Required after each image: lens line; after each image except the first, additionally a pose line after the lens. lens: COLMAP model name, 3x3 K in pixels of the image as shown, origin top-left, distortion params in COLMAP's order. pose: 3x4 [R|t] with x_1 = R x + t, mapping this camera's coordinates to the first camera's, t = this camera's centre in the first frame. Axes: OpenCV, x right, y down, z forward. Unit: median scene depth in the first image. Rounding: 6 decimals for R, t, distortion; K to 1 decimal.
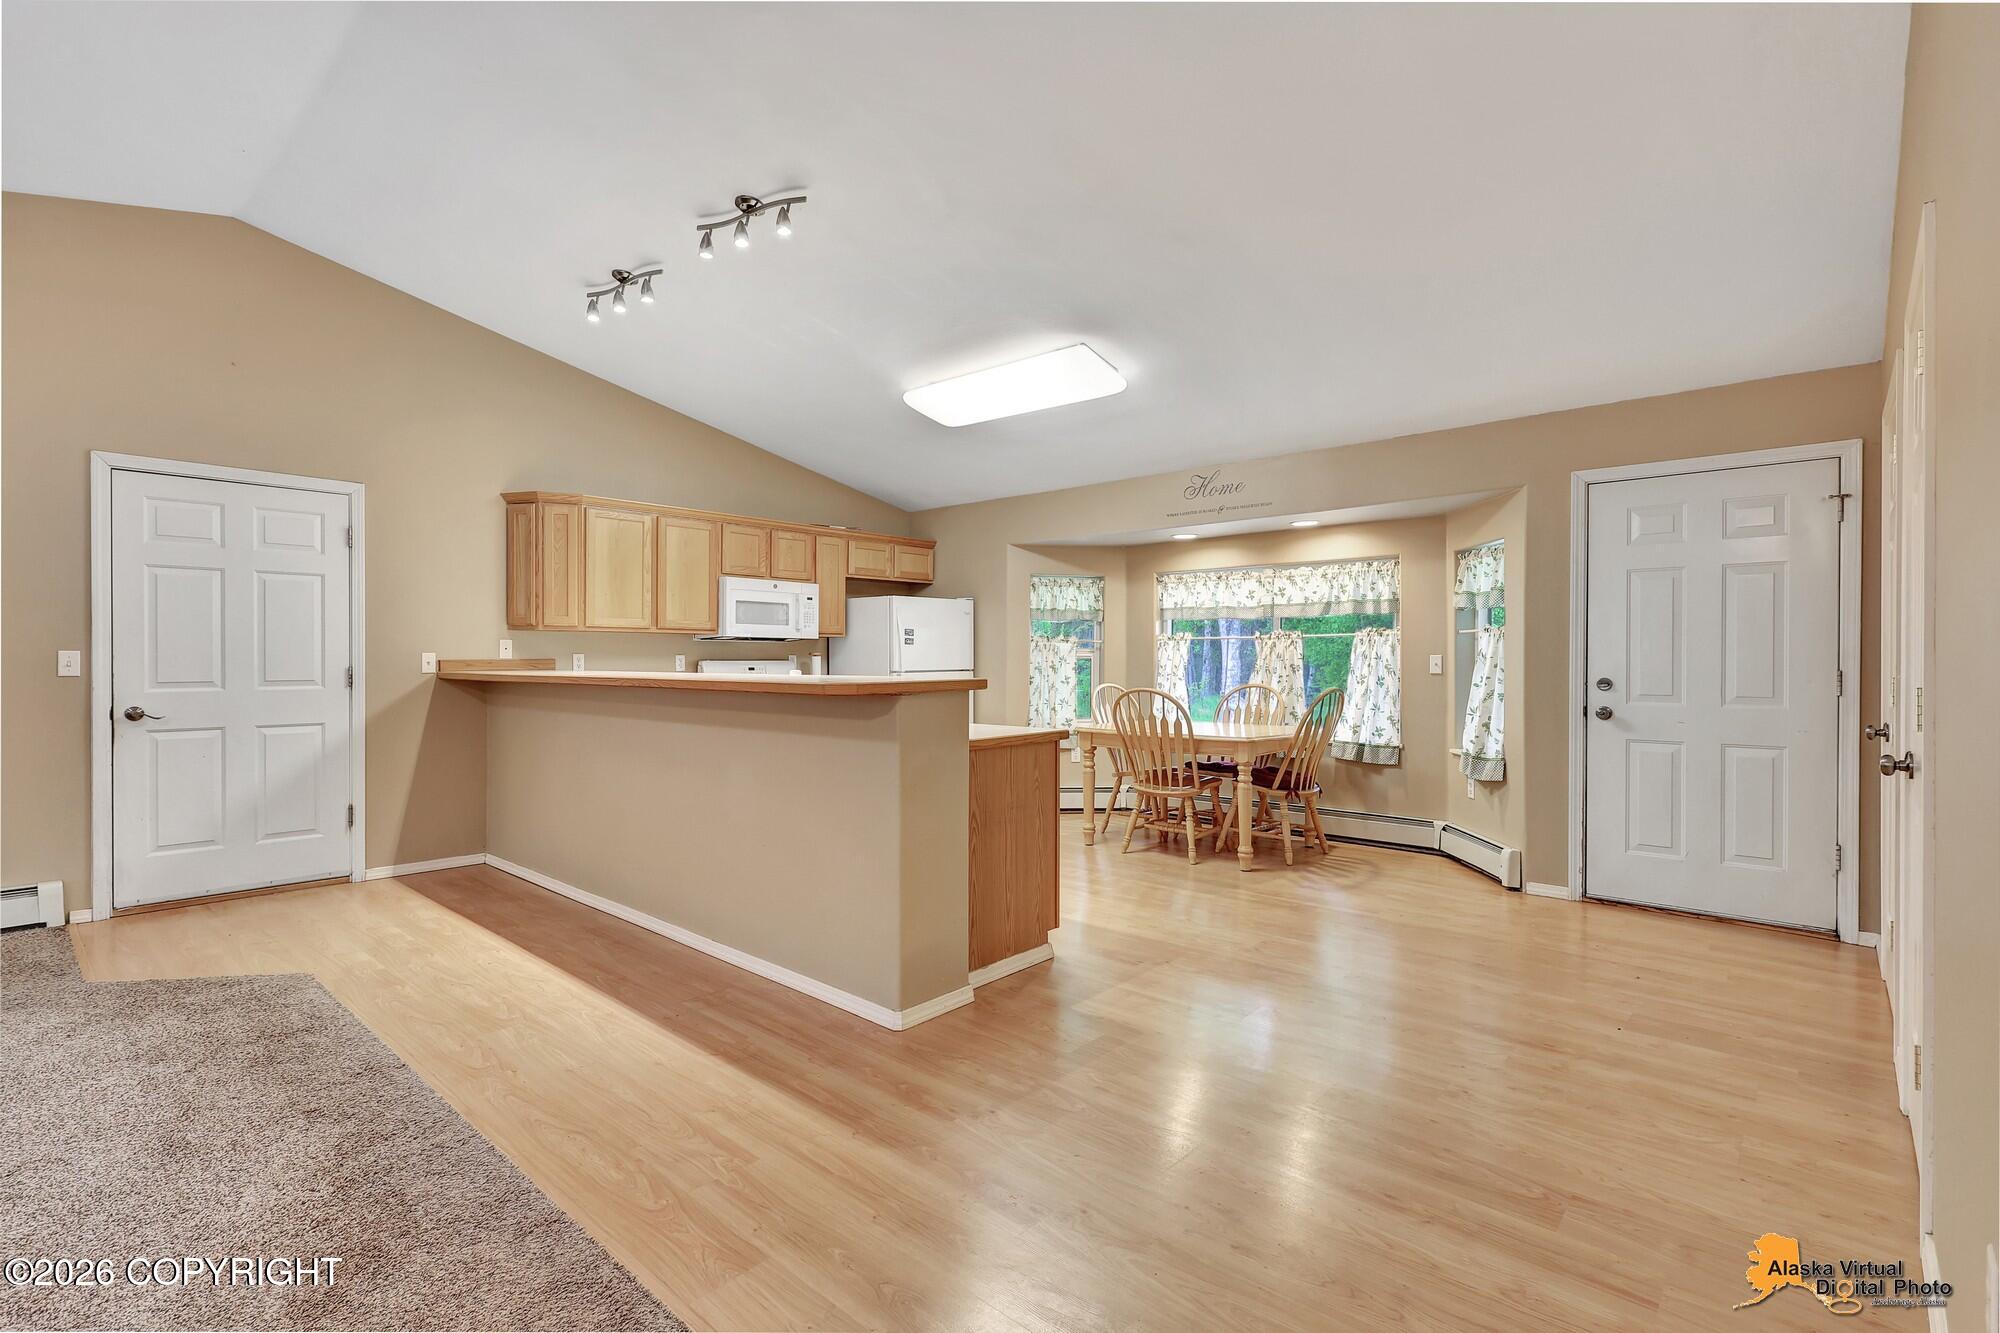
lens RADIAL K [[926.7, 0, 998.2], [0, 926.7, 659.5], [0, 0, 1]] dist [0.000363, -0.000366]
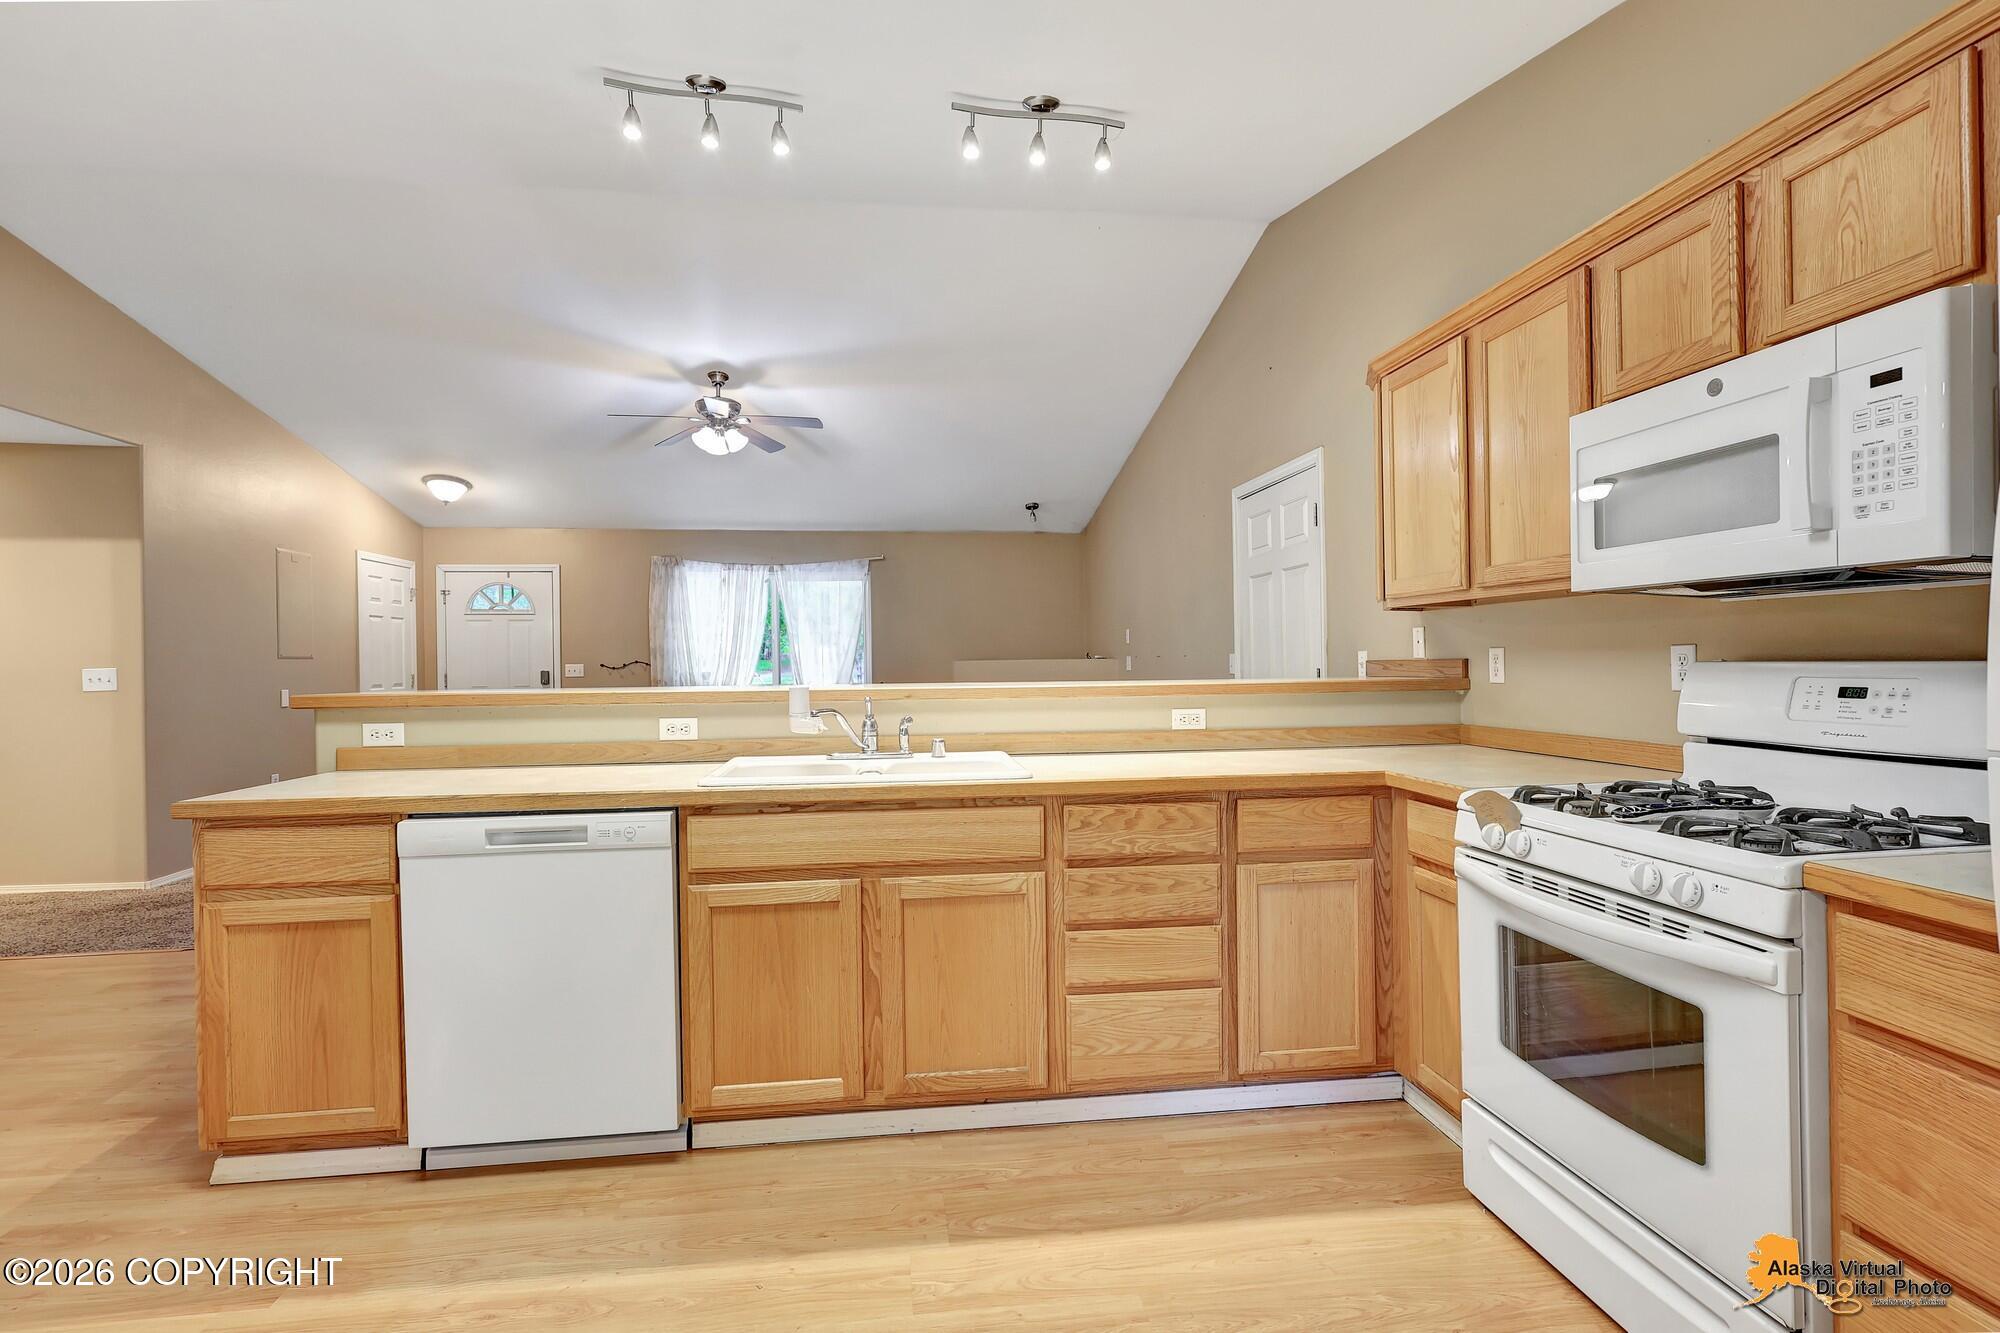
lens RADIAL K [[926.7, 0, 995.3], [0, 926.7, 667.5], [0, 0, 1]] dist [0.000363, -0.000366]
pose [[-0.657087, 0.012453, -0.753712, 0.115546], [0.013120, 0.999901, 0.005083, -0.001828], [0.753701, -0.006549, -0.657185, 1.165172]]
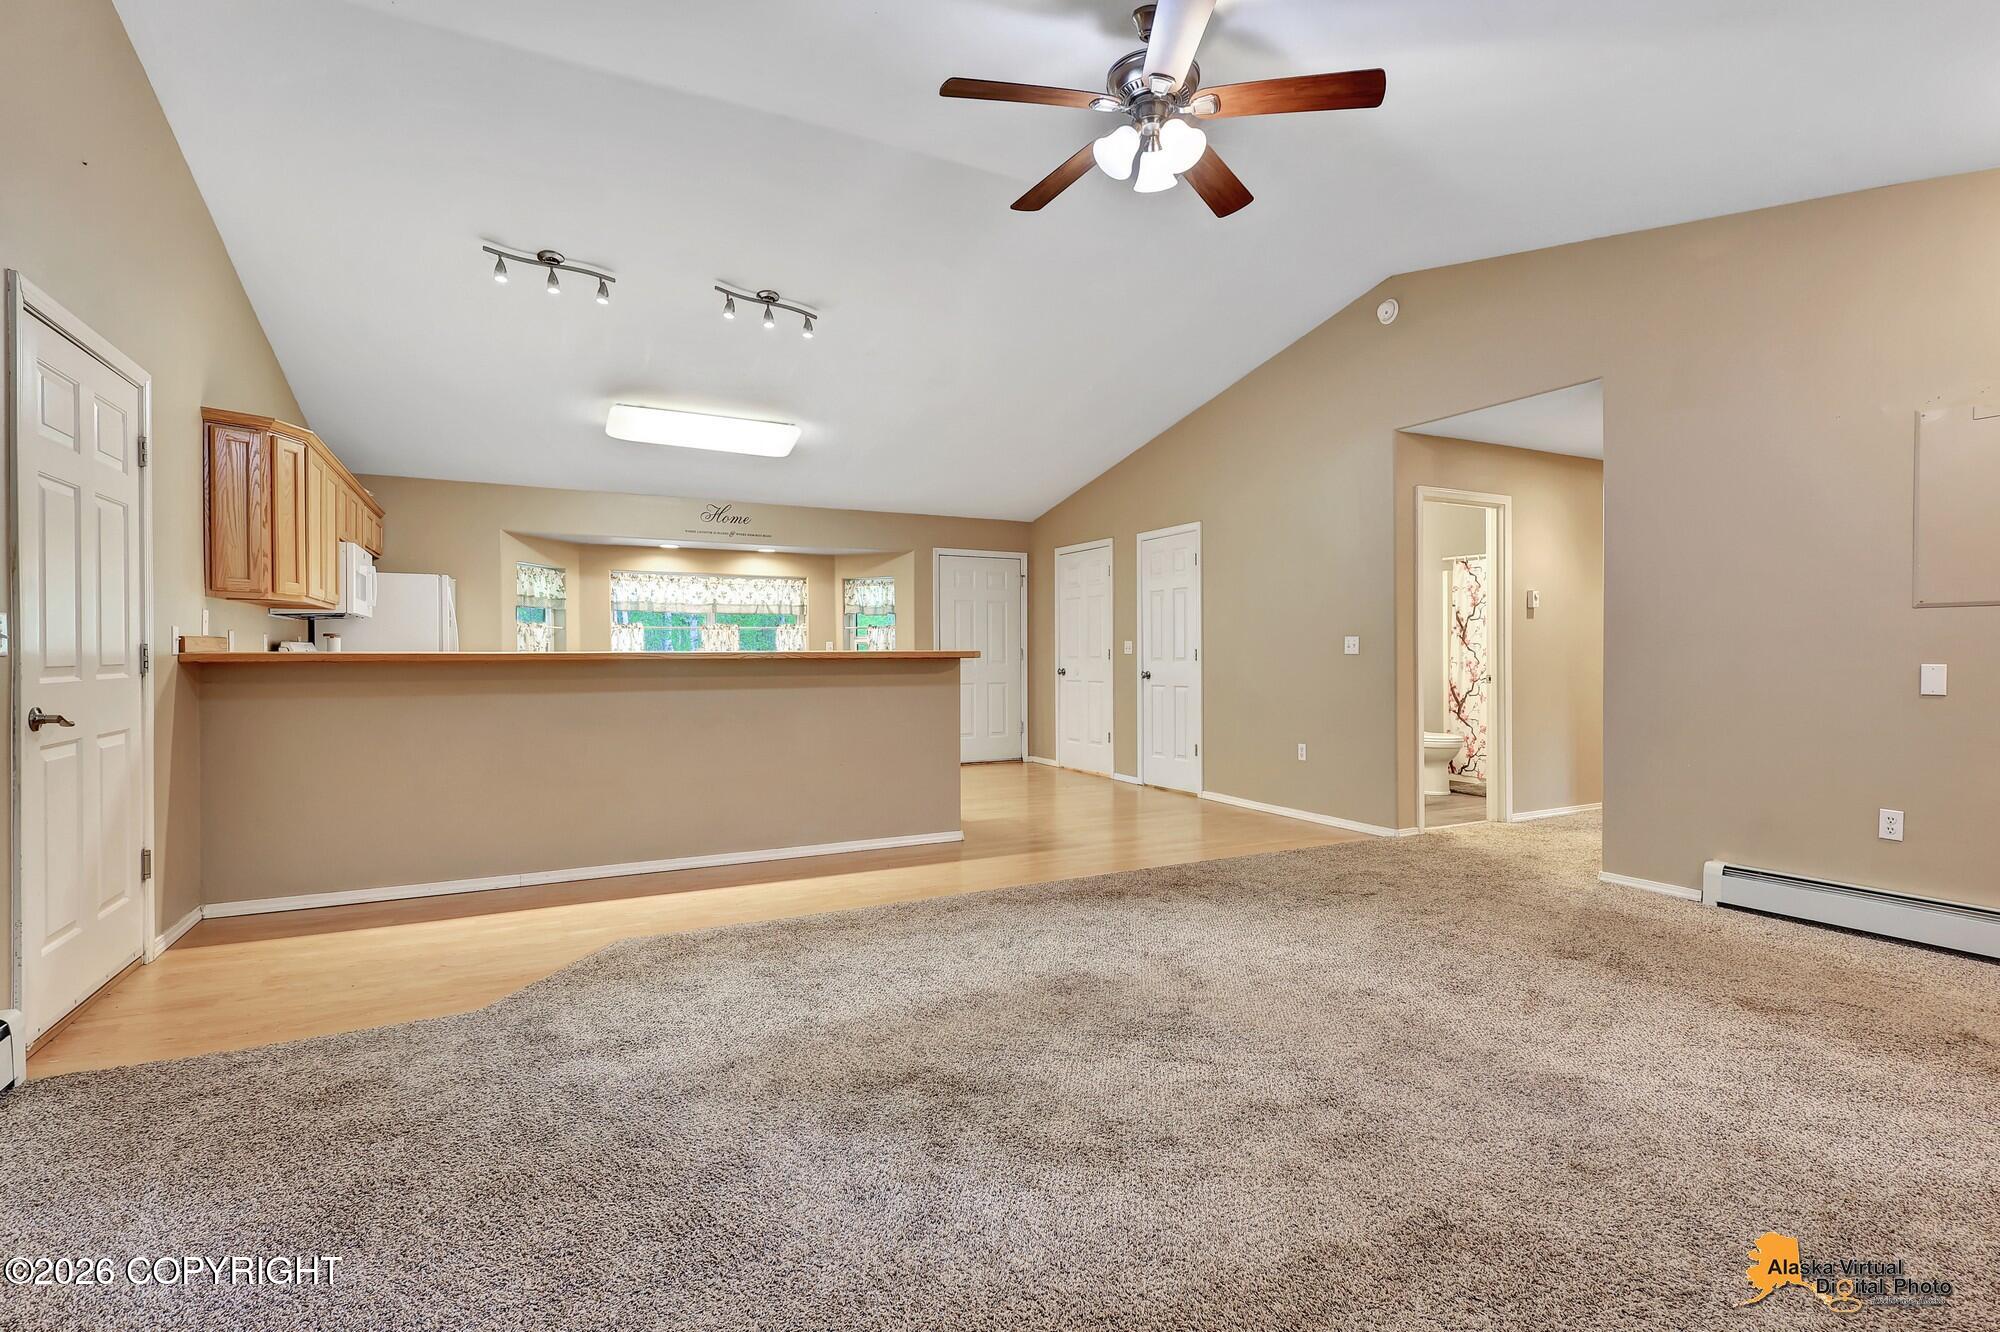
lens RADIAL K [[926.7, 0, 1006.7], [0, 926.7, 664.5], [0, 0, 1]] dist [0.000363, -0.000366]
pose [[0.345456, -0.015382, 0.938309, -0.969852], [-0.000222, 0.999864, 0.016473, 0.009364], [-0.938435, -0.005899, 0.345406, 0.143920]]
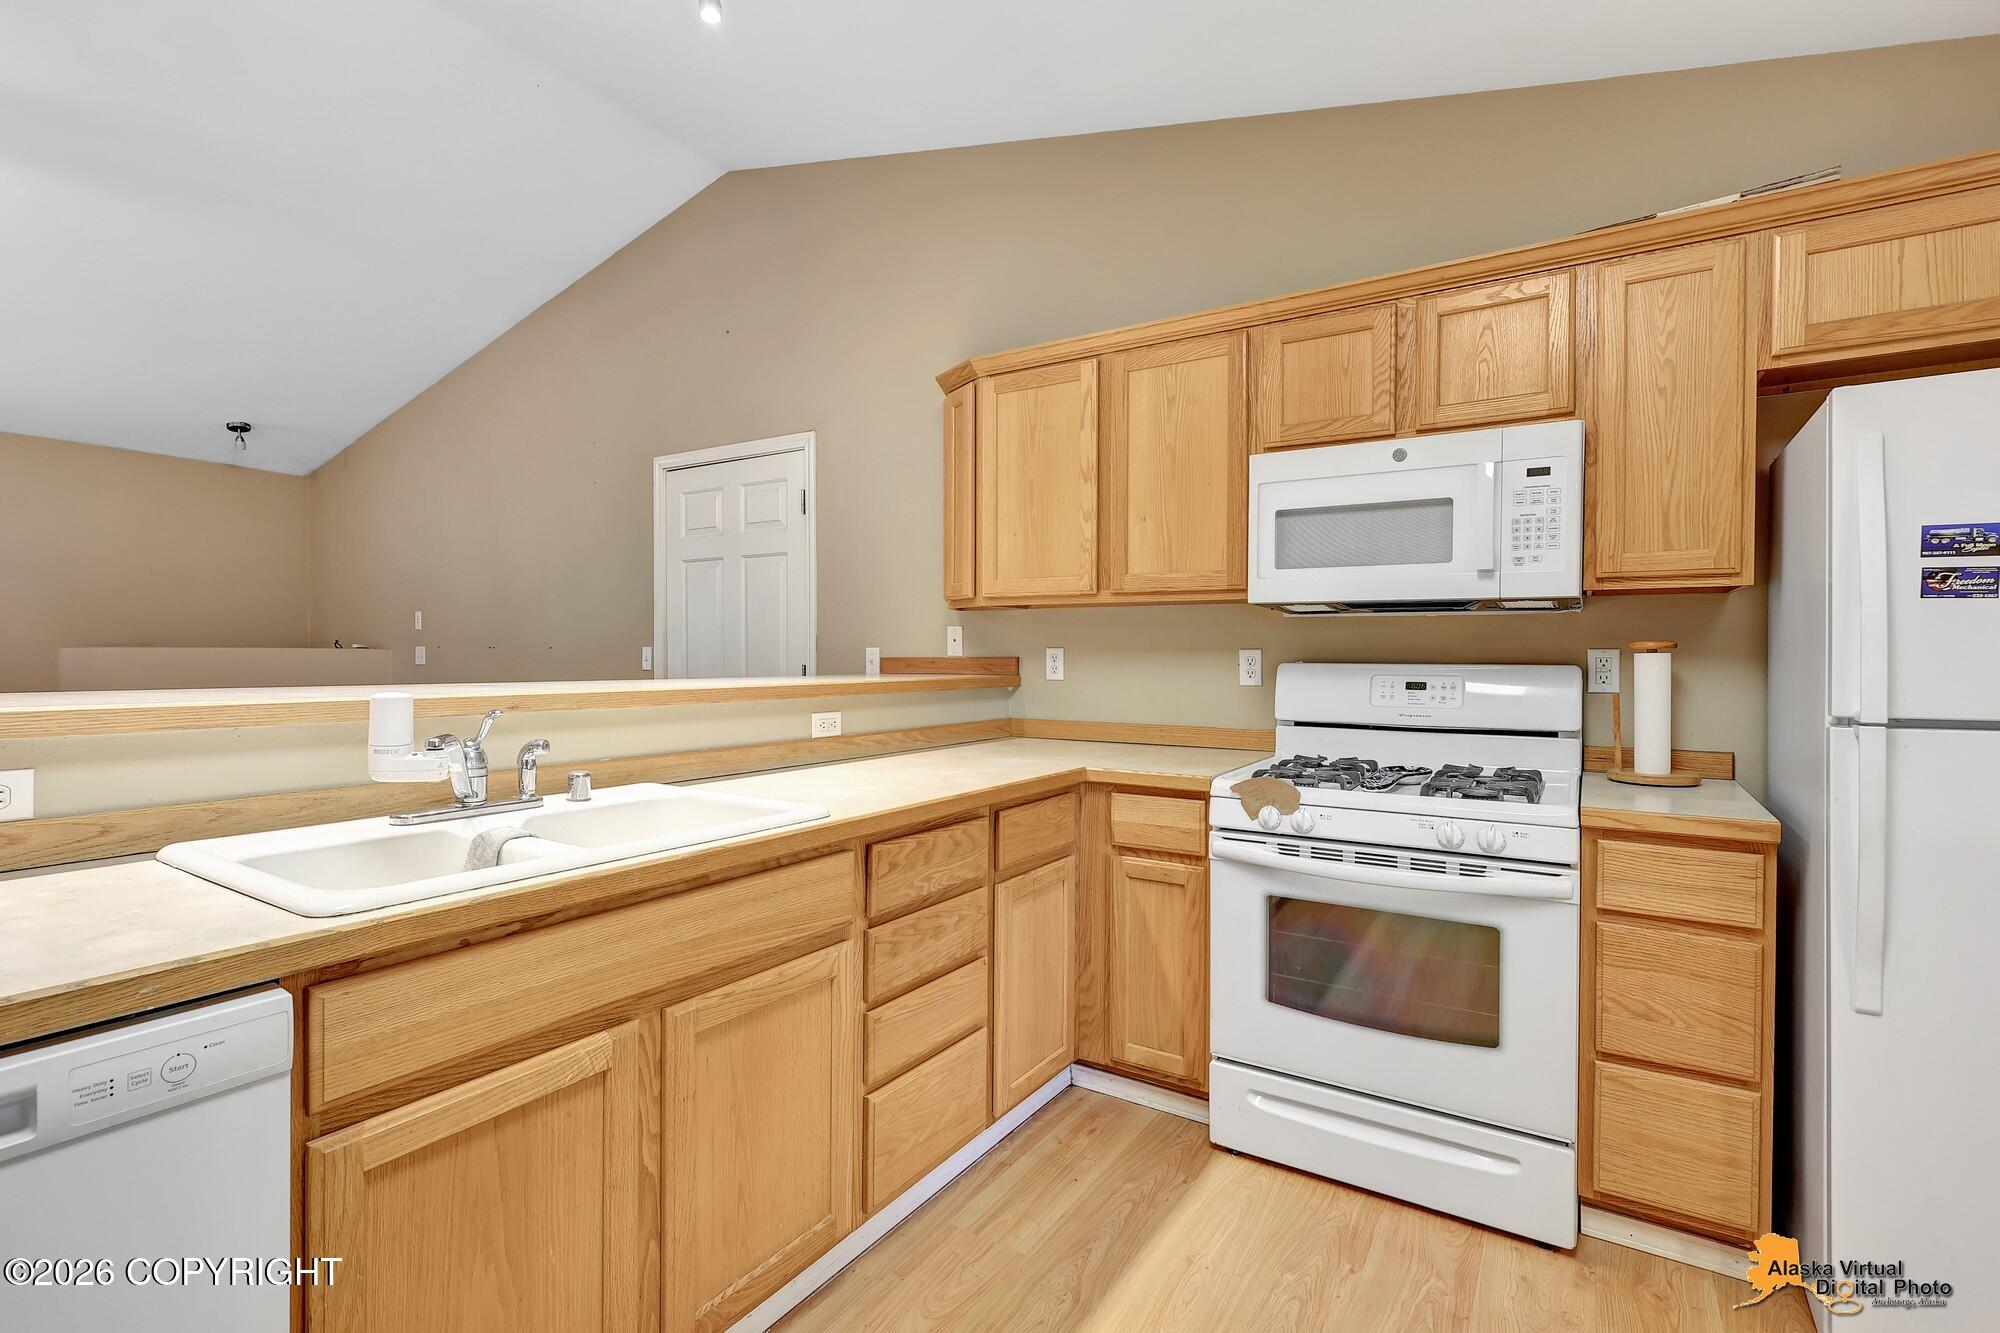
lens RADIAL K [[926.7, 0, 986.9], [0, 926.7, 661.7], [0, 0, 1]] dist [0.000363, -0.000366]
pose [[0.150275, 0.009138, -0.988602, 0.098874], [-0.003447, 0.999956, 0.008719, -0.002799], [0.988638, 0.002097, 0.150300, 0.904718]]
